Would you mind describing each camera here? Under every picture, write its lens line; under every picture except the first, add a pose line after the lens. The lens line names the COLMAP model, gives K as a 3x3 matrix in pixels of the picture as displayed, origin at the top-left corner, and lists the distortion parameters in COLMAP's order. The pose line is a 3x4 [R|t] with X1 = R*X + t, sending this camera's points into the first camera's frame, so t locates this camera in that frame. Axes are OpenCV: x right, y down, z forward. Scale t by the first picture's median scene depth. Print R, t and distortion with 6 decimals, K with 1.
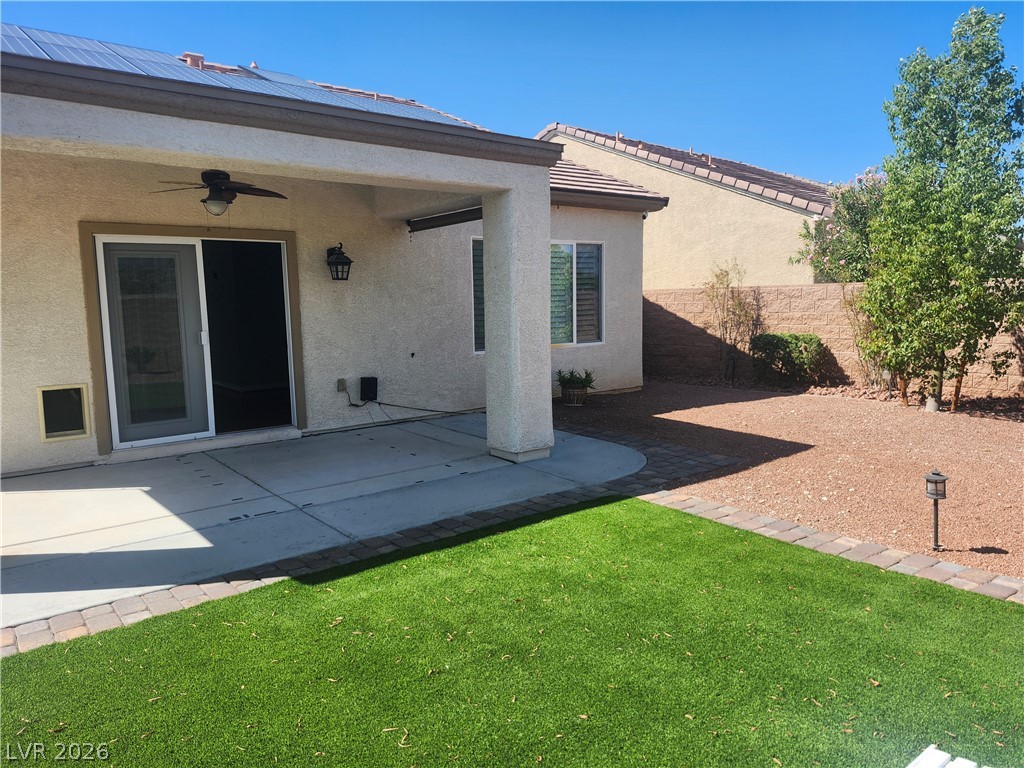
lens RADIAL K [[706.4, 0, 497.7], [0, 706.4, 377.0], [0, 0, 1]] dist [0.077526, -0.087686]
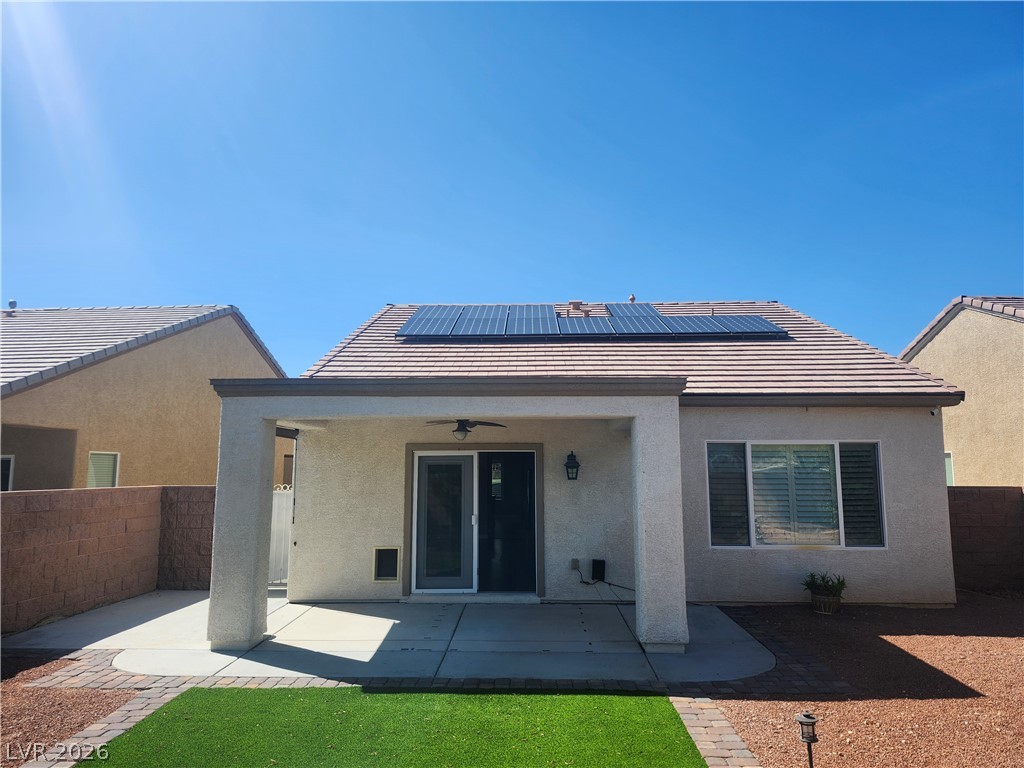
lens RADIAL K [[706.4, 0, 515.0], [0, 706.4, 375.3], [0, 0, 1]] dist [0.077526, -0.087686]
pose [[0.773731, -0.064895, -0.630182, 0.598894], [-0.084754, 0.975194, -0.204484, -0.057478], [0.627819, 0.211626, 0.749037, -0.076810]]
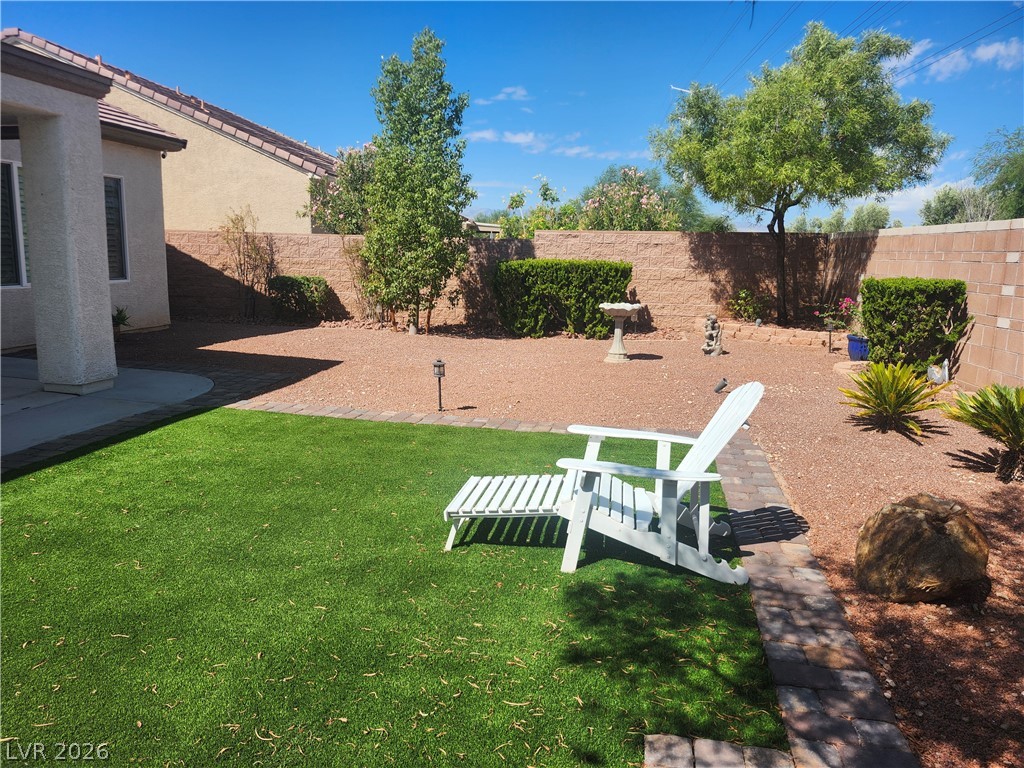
lens RADIAL K [[706.4, 0, 489.1], [0, 706.4, 368.5], [0, 0, 1]] dist [0.077526, -0.087686]
pose [[0.770248, -0.066929, 0.634223, -0.165672], [0.029825, 0.997170, 0.069009, 0.030961], [-0.637047, -0.034238, 0.770064, -0.144626]]
